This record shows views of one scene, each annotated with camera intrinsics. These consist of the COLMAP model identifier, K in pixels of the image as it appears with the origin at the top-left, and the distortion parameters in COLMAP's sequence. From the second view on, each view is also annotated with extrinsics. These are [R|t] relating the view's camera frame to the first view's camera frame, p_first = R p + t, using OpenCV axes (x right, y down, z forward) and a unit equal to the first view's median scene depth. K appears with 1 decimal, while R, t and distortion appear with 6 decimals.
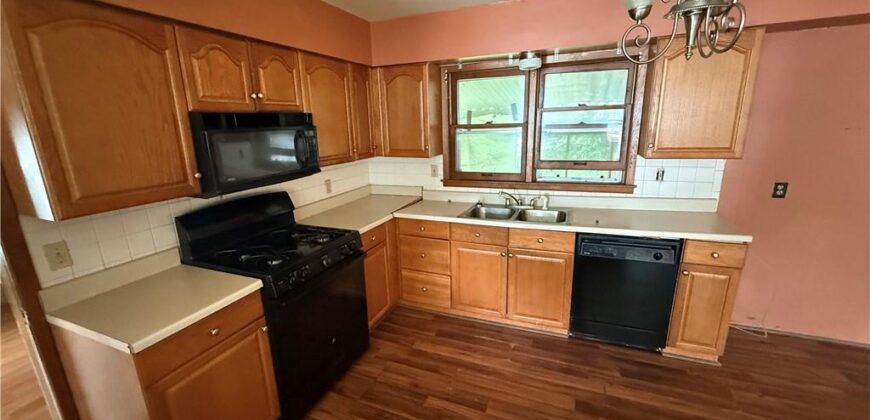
lens RADIAL K [[340.6, 0, 433.2], [0, 340.6, 208.9], [0, 0, 1]] dist [-0.000604, -0.000081]
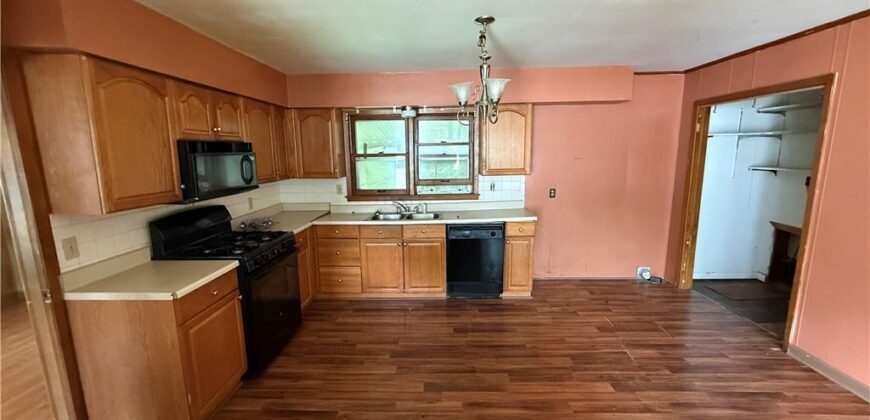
lens RADIAL K [[340.6, 0, 433.2], [0, 340.6, 208.9], [0, 0, 1]] dist [-0.000604, -0.000081]
pose [[0.934411, -0.042826, 0.353613, -0.161911], [0.074705, 0.994229, -0.076997, 0.110364], [-0.348274, 0.098364, 0.932218, -0.388138]]
